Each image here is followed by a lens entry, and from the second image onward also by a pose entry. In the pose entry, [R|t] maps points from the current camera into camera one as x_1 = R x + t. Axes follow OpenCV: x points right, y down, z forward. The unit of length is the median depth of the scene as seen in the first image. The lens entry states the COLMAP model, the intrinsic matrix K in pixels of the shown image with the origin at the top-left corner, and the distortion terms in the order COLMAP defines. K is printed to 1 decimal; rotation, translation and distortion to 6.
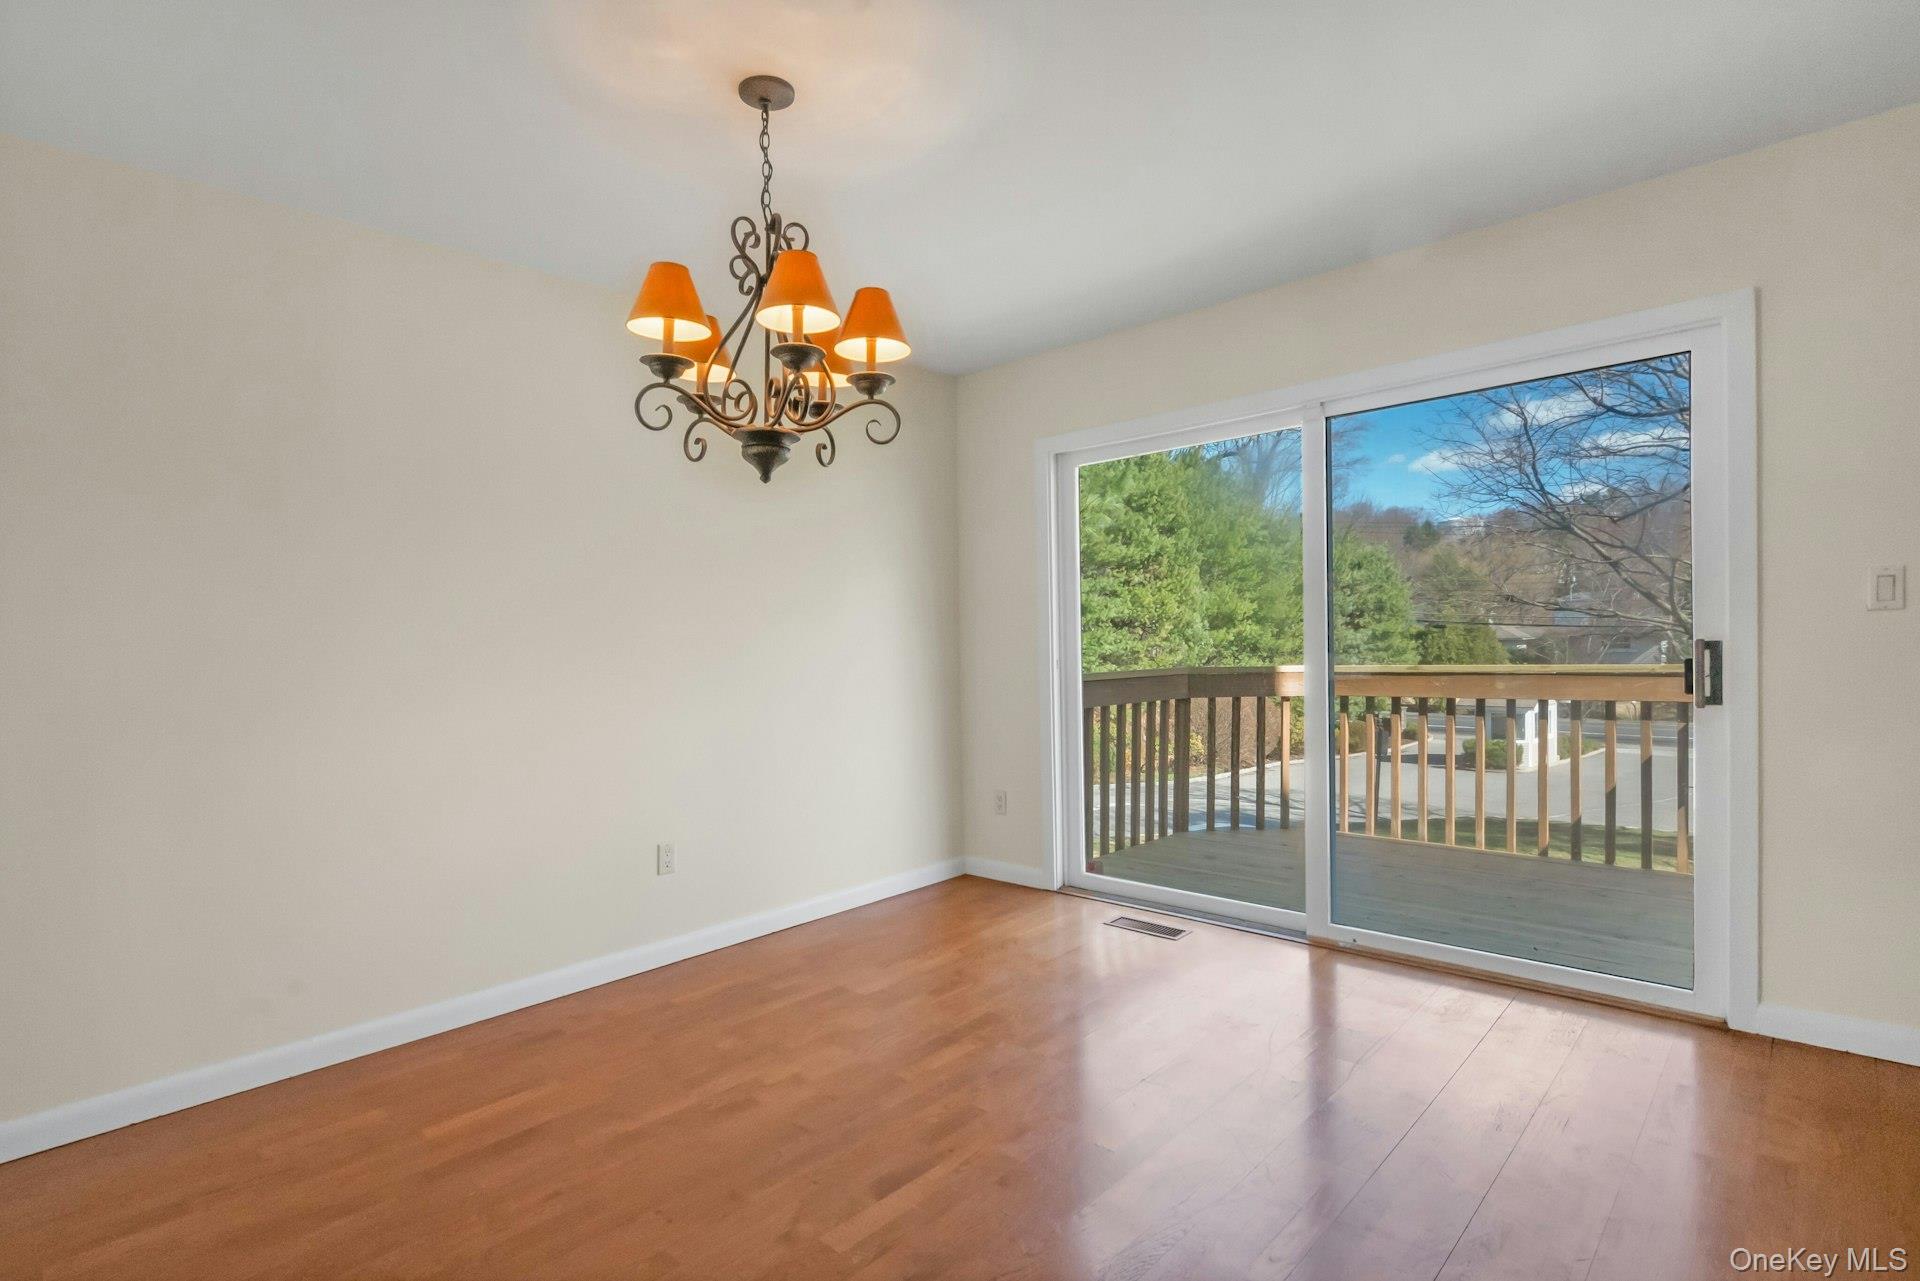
lens RADIAL K [[906.7, 0, 939.2], [0, 906.7, 687.3], [0, 0, 1]] dist [-0.008979, -0.000005]
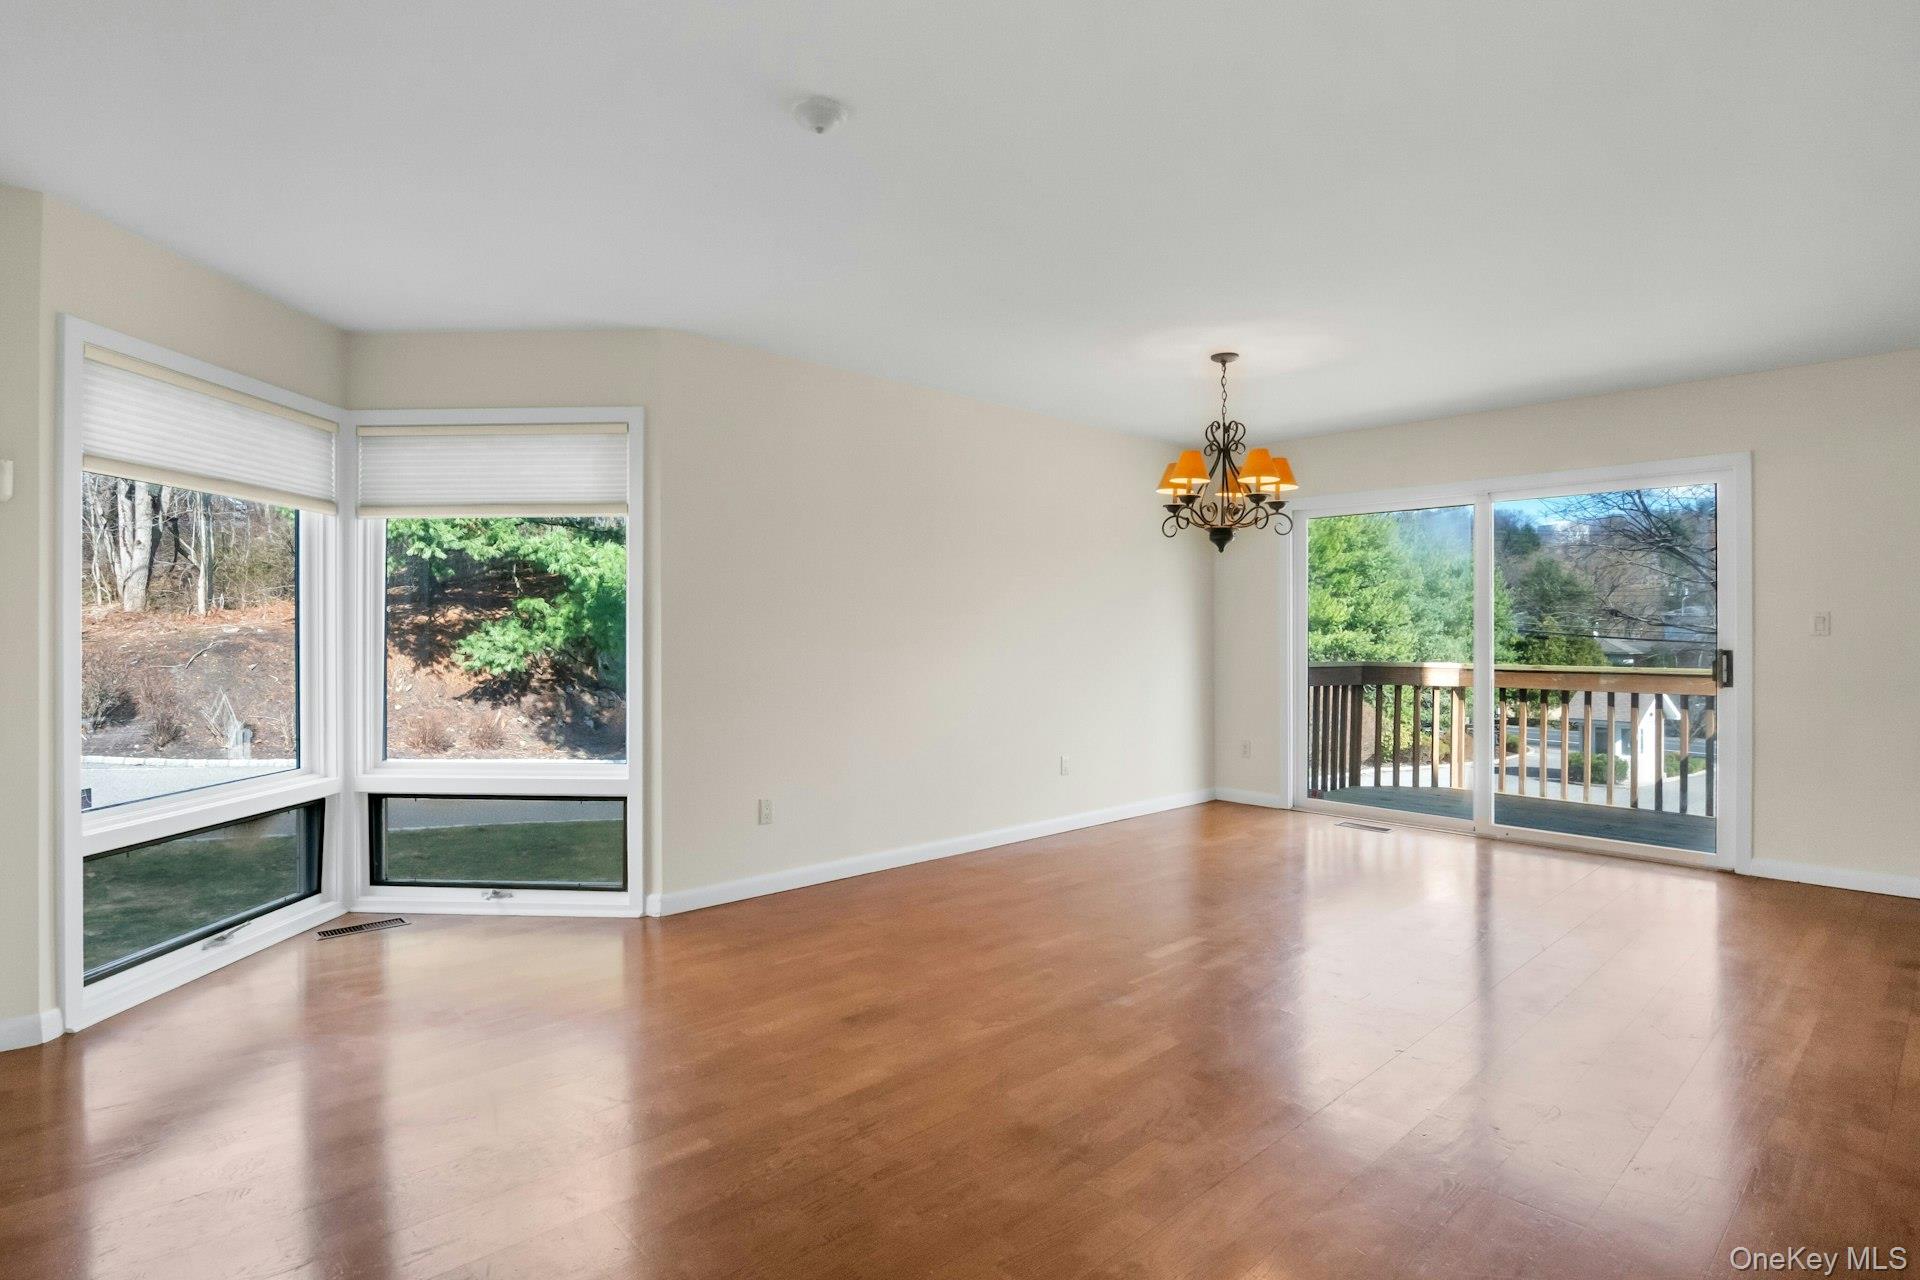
lens RADIAL K [[960.9, 0, 937.2], [0, 960.9, 641.6], [0, 0, 1]] dist [-0.020357, -0.001334]
pose [[0.997747, 0.033622, -0.058049, -0.290282], [-0.036110, 0.998449, -0.042364, 0.033459], [0.056534, 0.044364, 0.997414, -0.473276]]
